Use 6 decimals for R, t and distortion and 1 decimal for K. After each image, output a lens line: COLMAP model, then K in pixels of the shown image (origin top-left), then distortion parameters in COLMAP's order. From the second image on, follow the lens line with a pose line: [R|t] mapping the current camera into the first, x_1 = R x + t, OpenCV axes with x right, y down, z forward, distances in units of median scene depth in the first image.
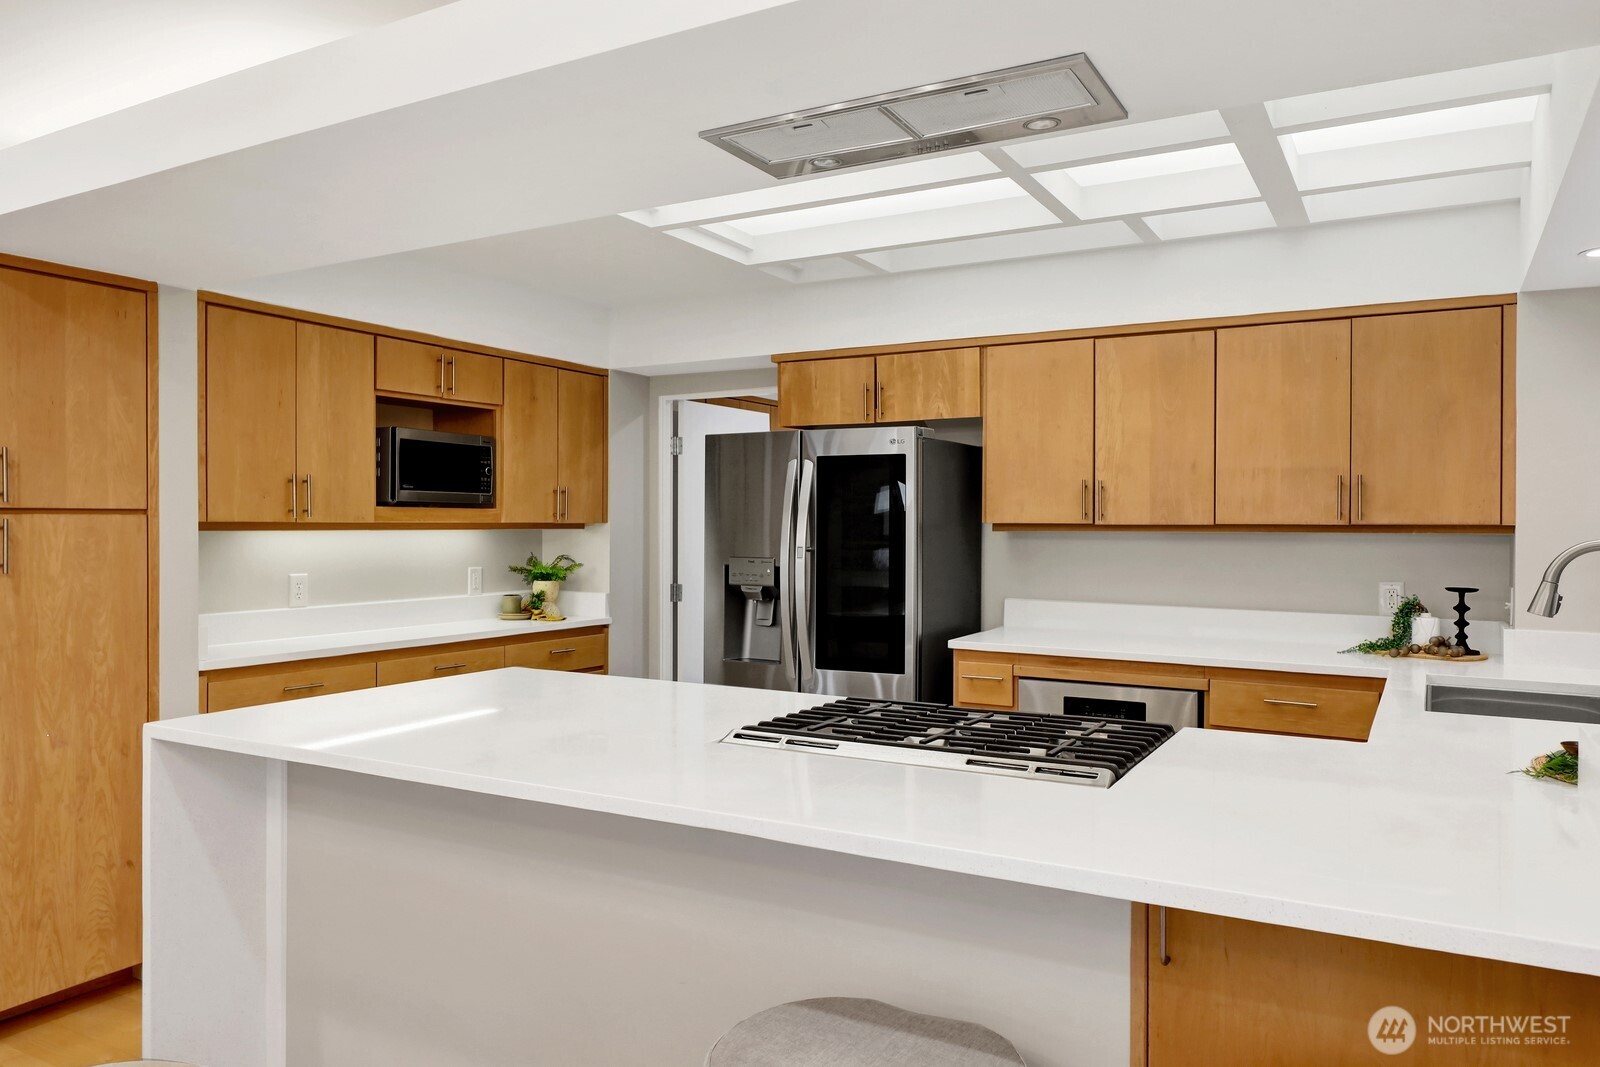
lens RADIAL K [[1110.8, 0, 800.0], [0, 1110.8, 533.5], [0, 0, 1]] dist [-0.000742, -0.000028]
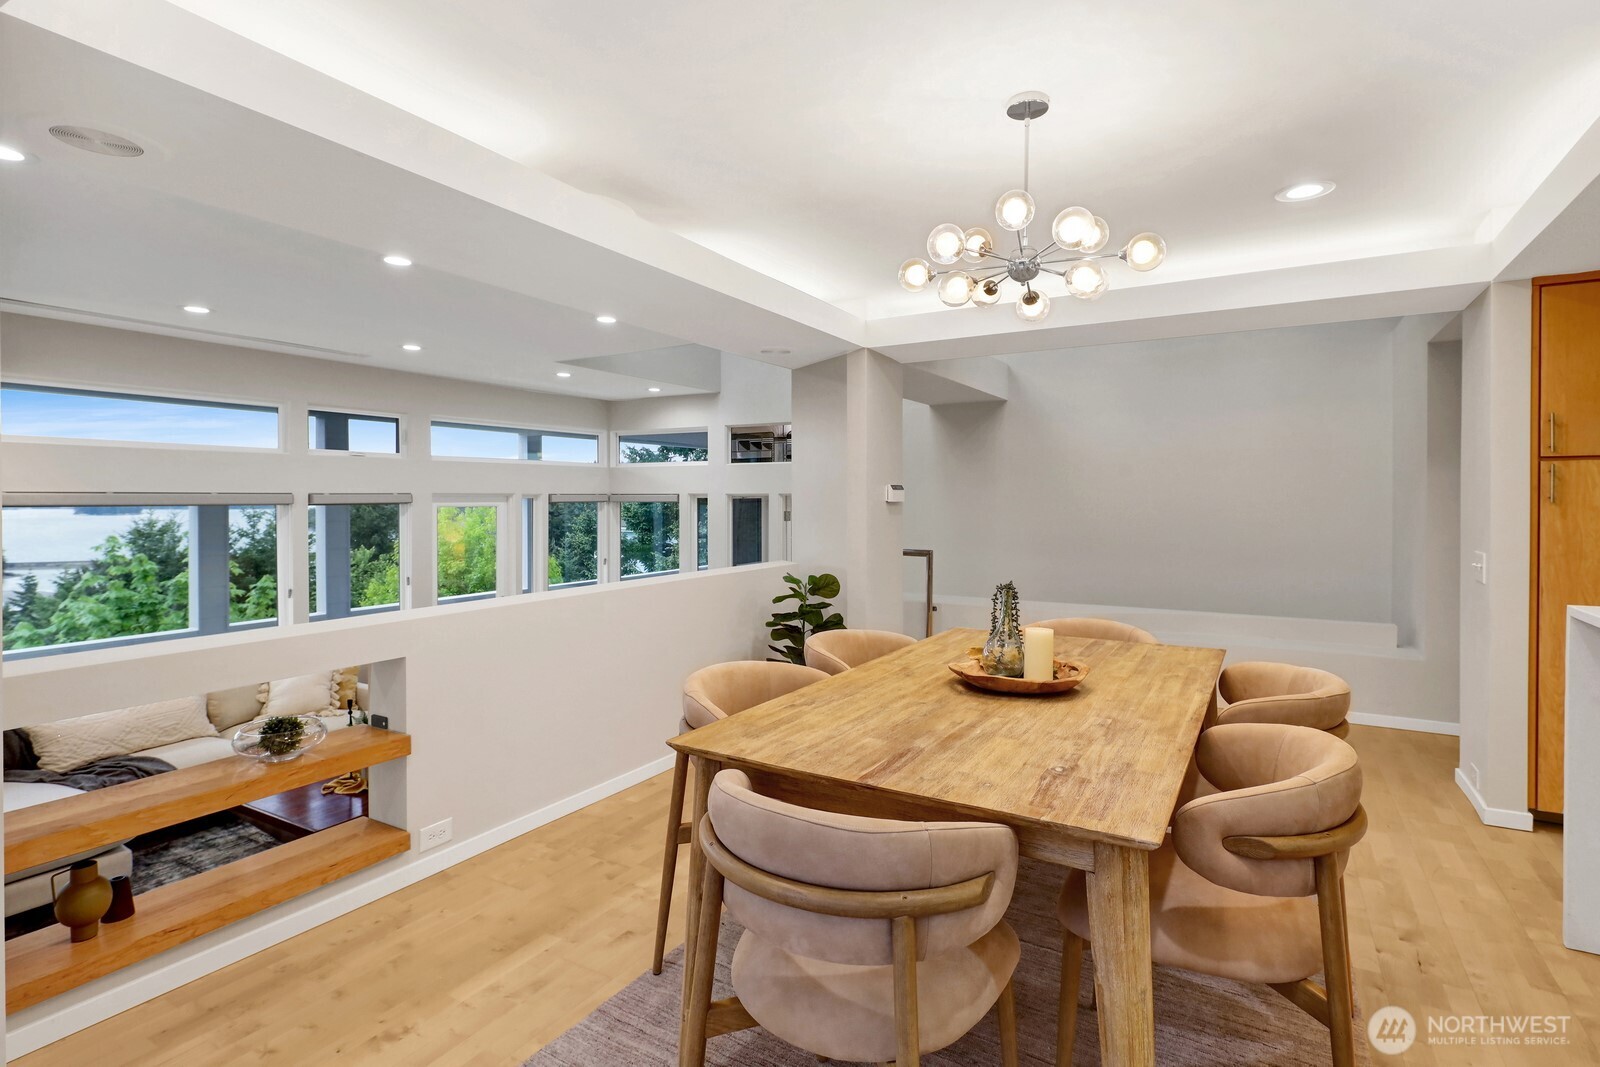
lens RADIAL K [[799.9, 0, 805.2], [0, 799.9, 508.9], [0, 0, 1]] dist [0.000178, -0.001133]
pose [[-0.006602, 0.010791, -0.999920, 0.233369], [-0.006385, 0.999921, 0.010833, 0.029207], [0.999958, 0.006456, -0.006533, 0.038744]]
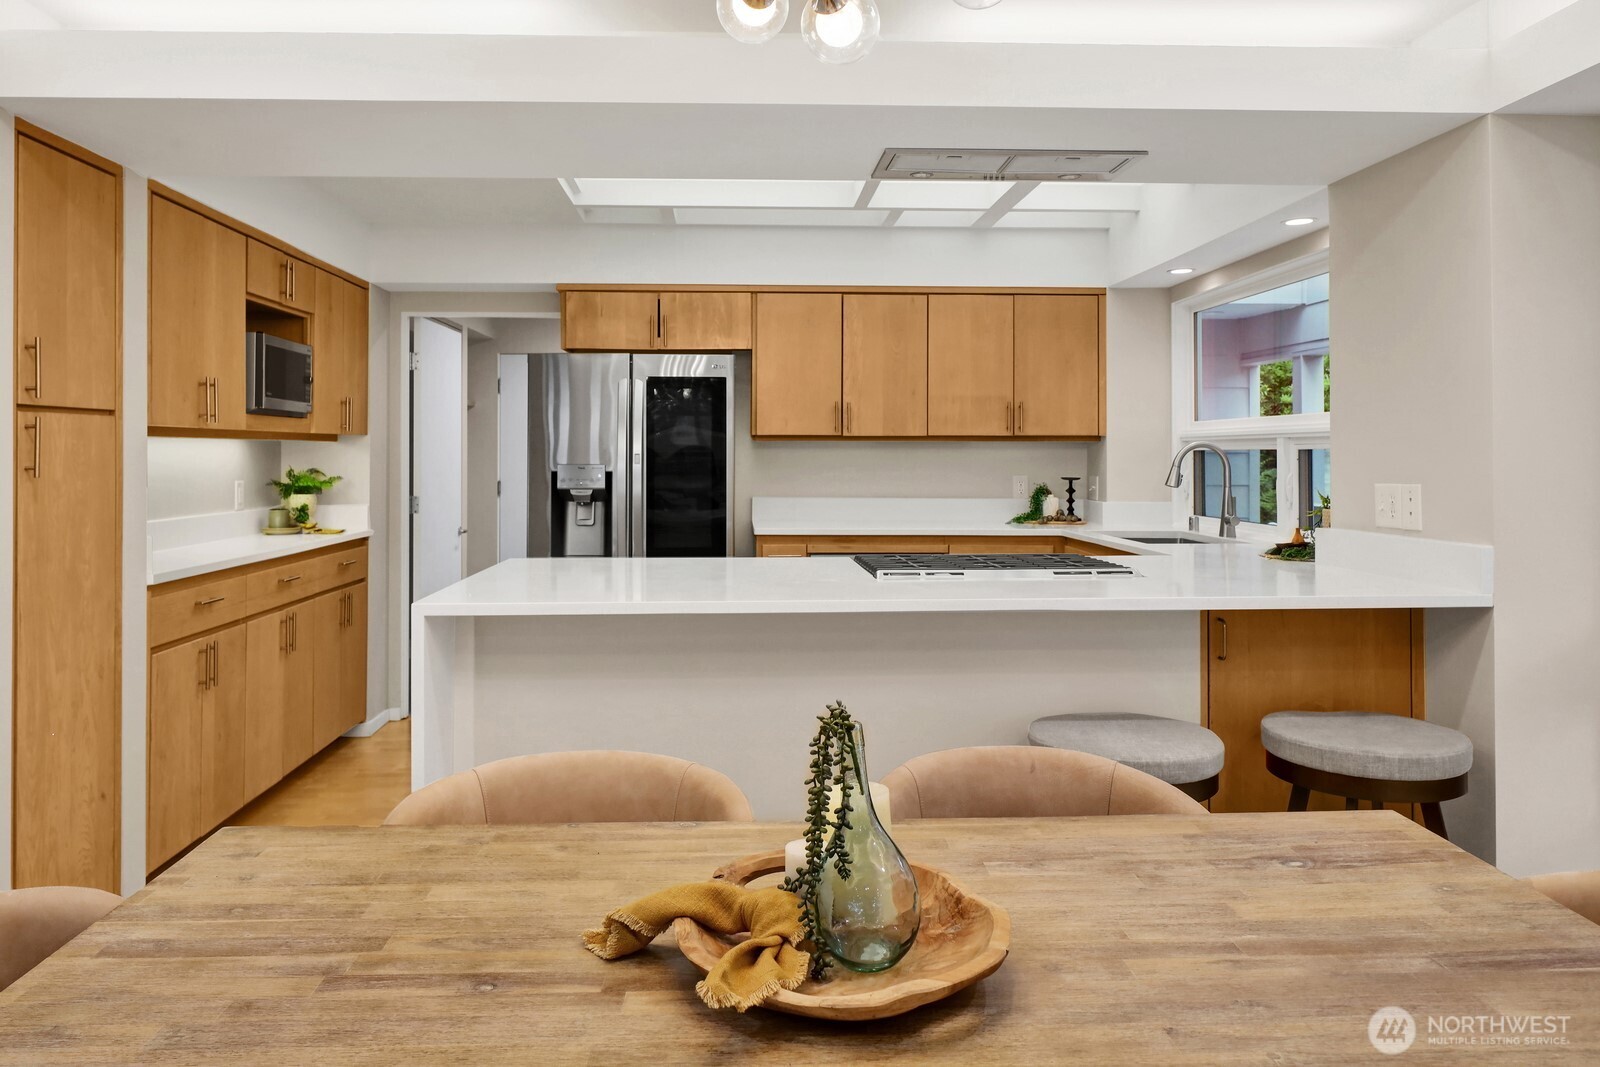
lens RADIAL K [[1104.8, 0, 799.2], [0, 1104.8, 444.5], [0, 0, 1]] dist [0.000713, -0.000323]
pose [[0.840255, 0.000016, 0.542191, -0.521426], [0.008409, 0.999879, -0.013062, 0.020132], [-0.542126, 0.015535, 0.840154, -0.068838]]
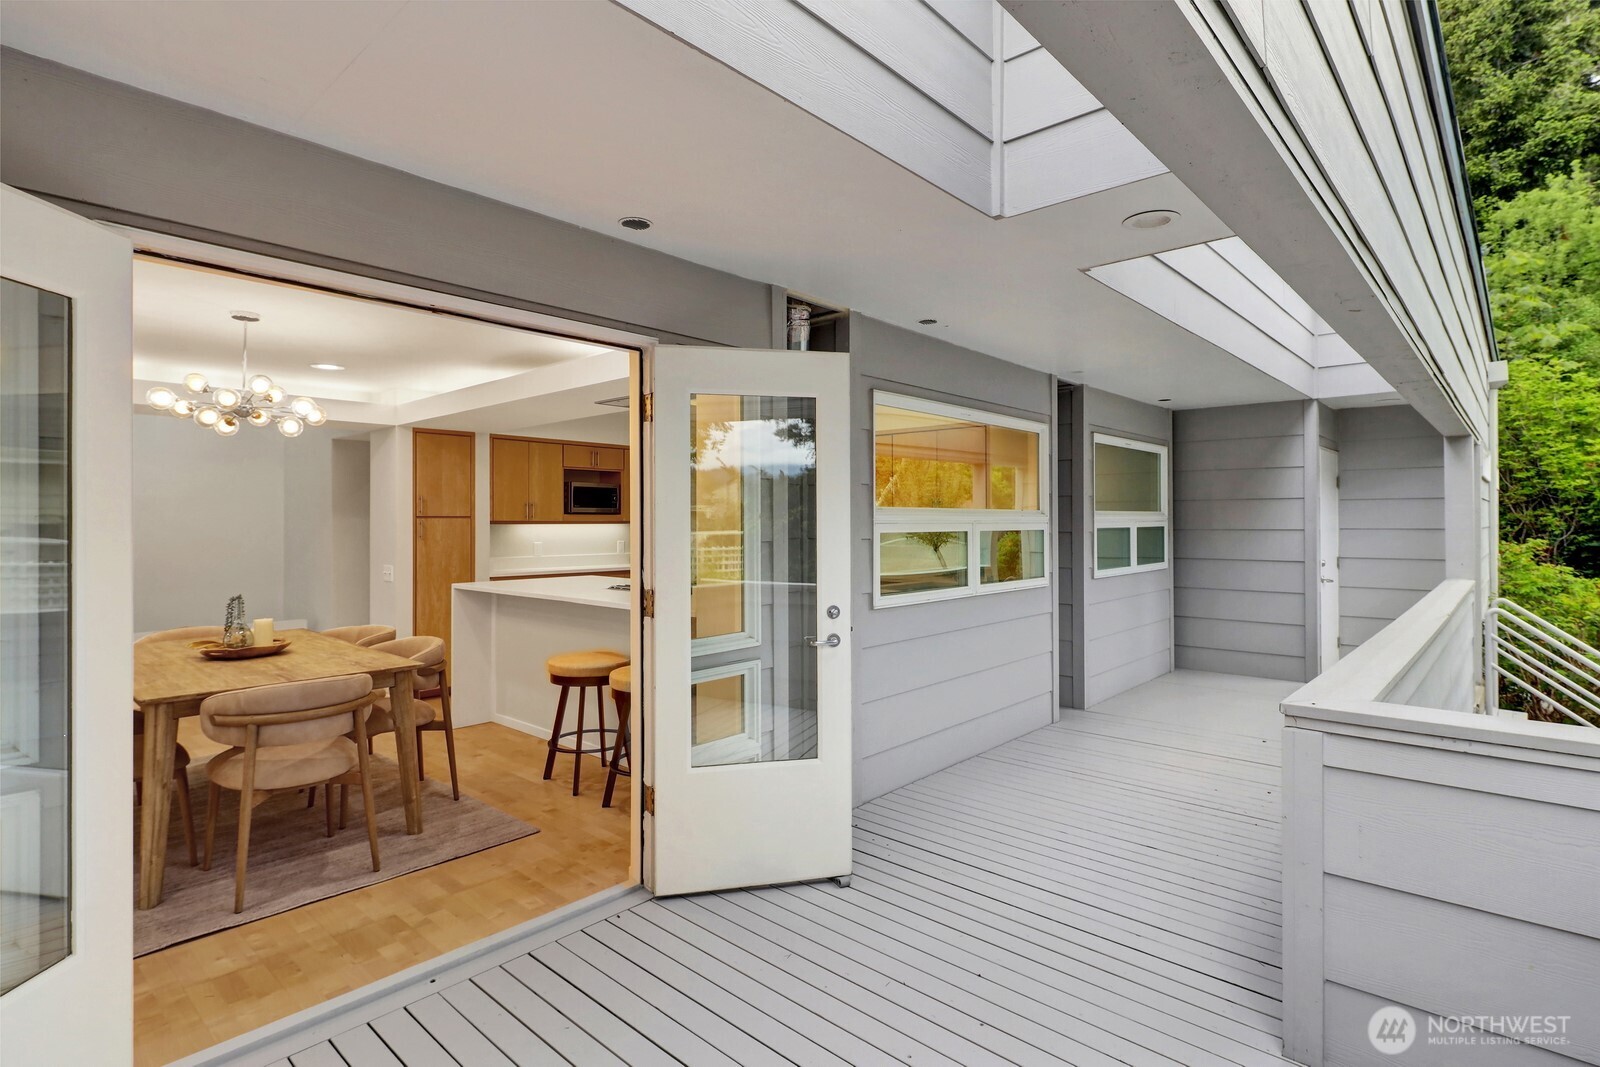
lens RADIAL K [[799.9, 0, 805.2], [0, 799.9, 508.9], [0, 0, 1]] dist [0.000178, -0.001133]
pose [[0.975222, -0.006432, -0.221136, 0.548895], [0.000868, 0.999681, -0.025249, 0.008413], [0.221228, 0.024431, 0.974916, -0.621160]]
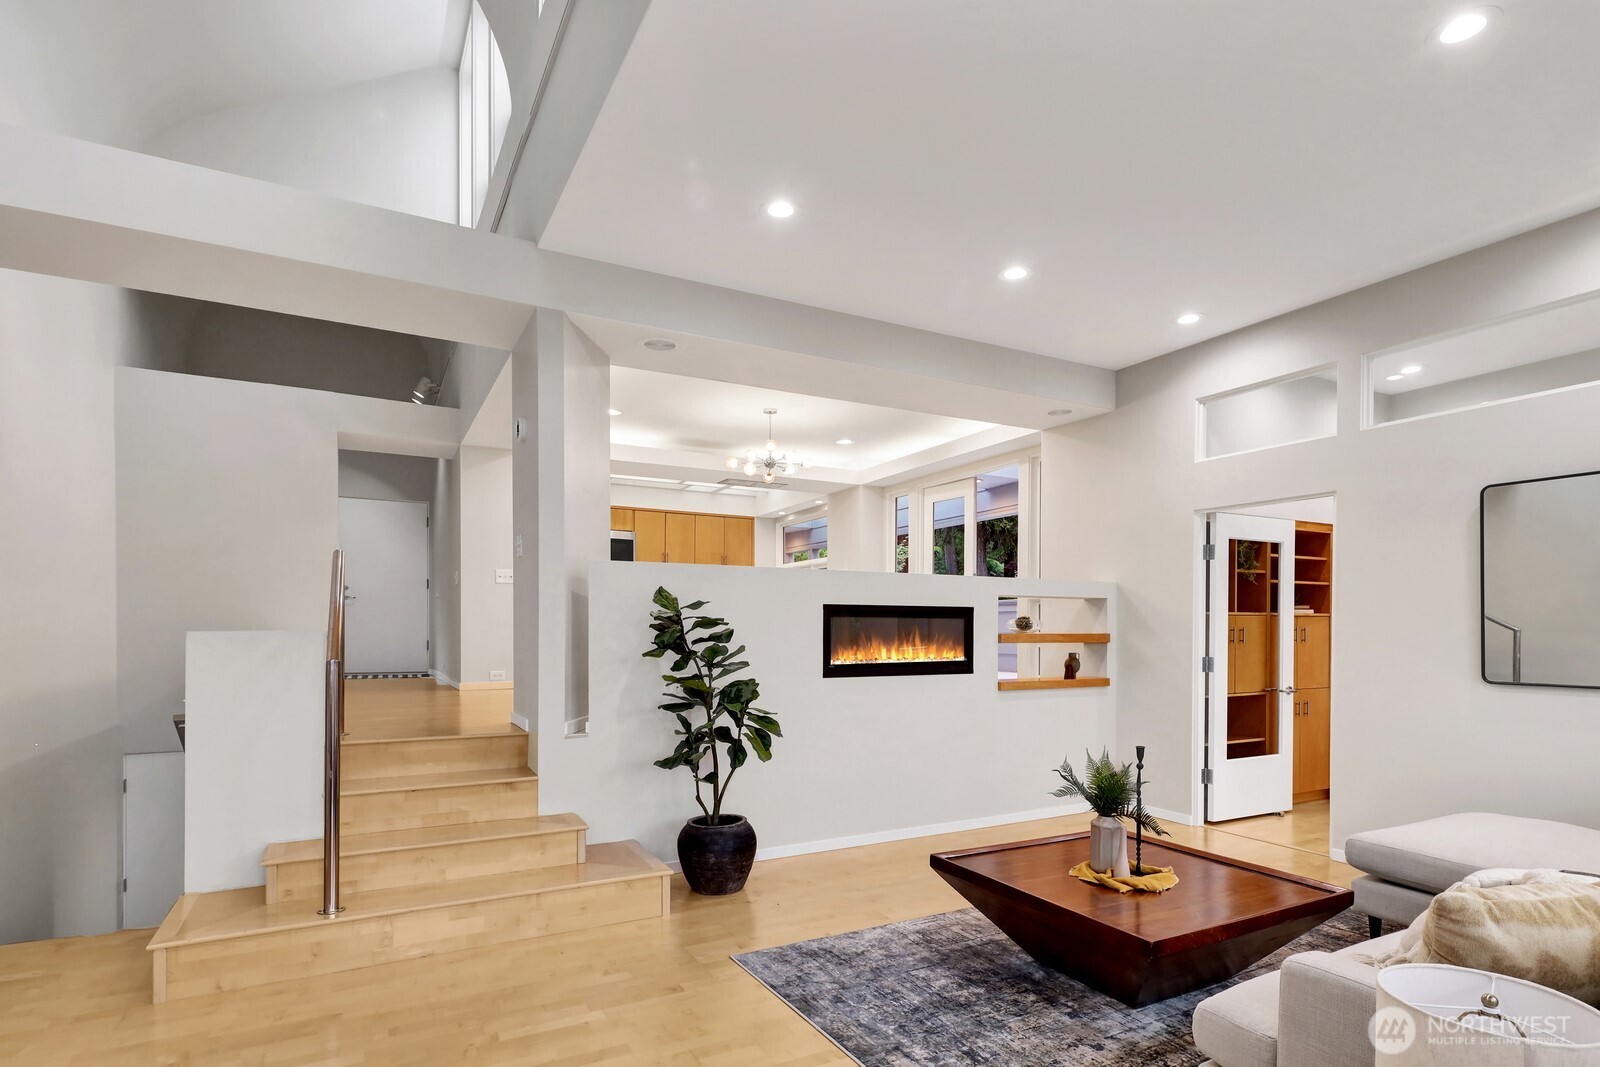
lens RADIAL K [[796.0, 0, 815.4], [0, 796.0, 634.2], [0, 0, 1]] dist [0.003530, -0.000068]
pose [[0.520761, -0.008873, 0.853656, -1.804768], [0.007678, 0.999954, 0.005710, 0.220179], [-0.853668, 0.003581, 0.520805, -0.807844]]
